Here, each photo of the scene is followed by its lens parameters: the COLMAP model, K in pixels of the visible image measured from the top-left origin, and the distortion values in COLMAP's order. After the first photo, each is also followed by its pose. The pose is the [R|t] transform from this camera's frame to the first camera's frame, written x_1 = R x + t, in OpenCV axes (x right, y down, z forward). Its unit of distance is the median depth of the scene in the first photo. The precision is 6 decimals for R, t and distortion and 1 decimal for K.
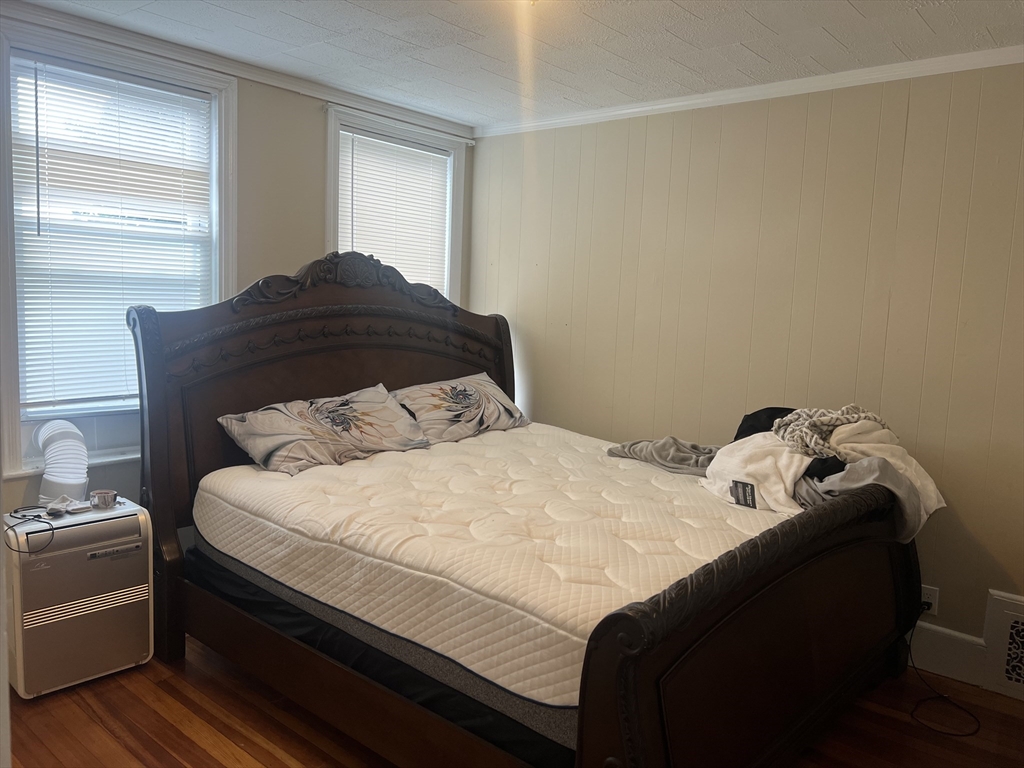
lens RADIAL K [[770.0, 0, 513.3], [0, 770.0, 385.2], [0, 0, 1]] dist [0.033902, -0.054591]
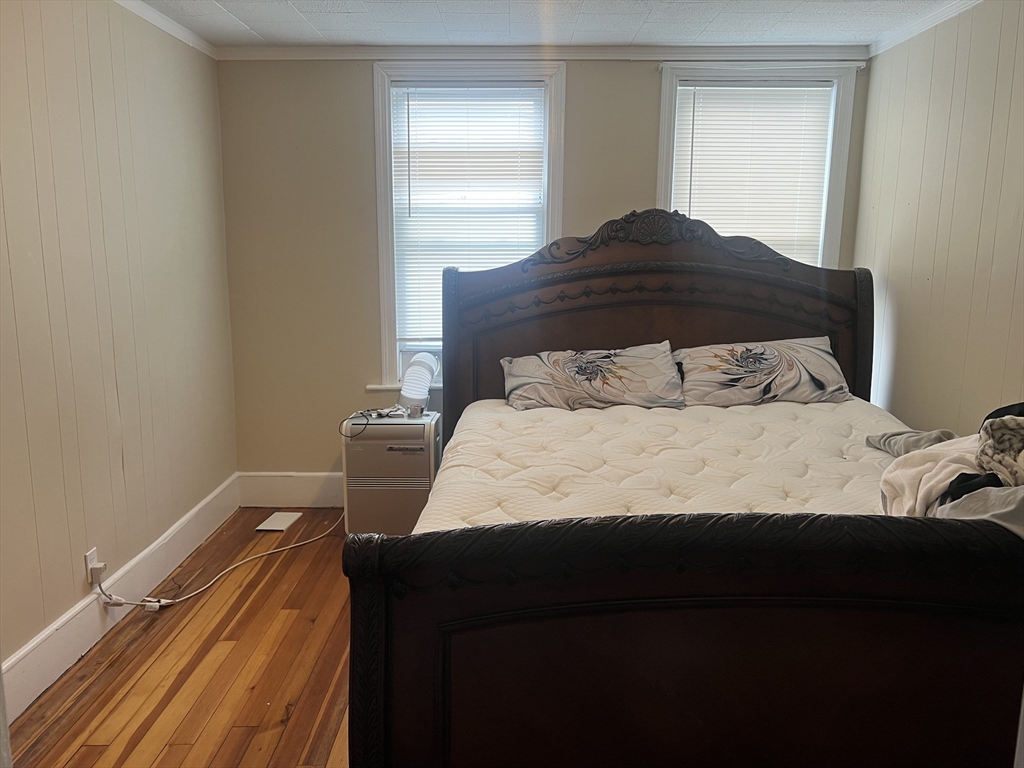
lens RADIAL K [[770.0, 0, 509.8], [0, 770.0, 389.4], [0, 0, 1]] dist [0.033902, -0.054591]
pose [[0.639769, 0.098282, -0.762258, 0.498086], [-0.062863, 0.995159, 0.075550, -0.001920], [0.765992, -0.000416, 0.642850, 0.216615]]
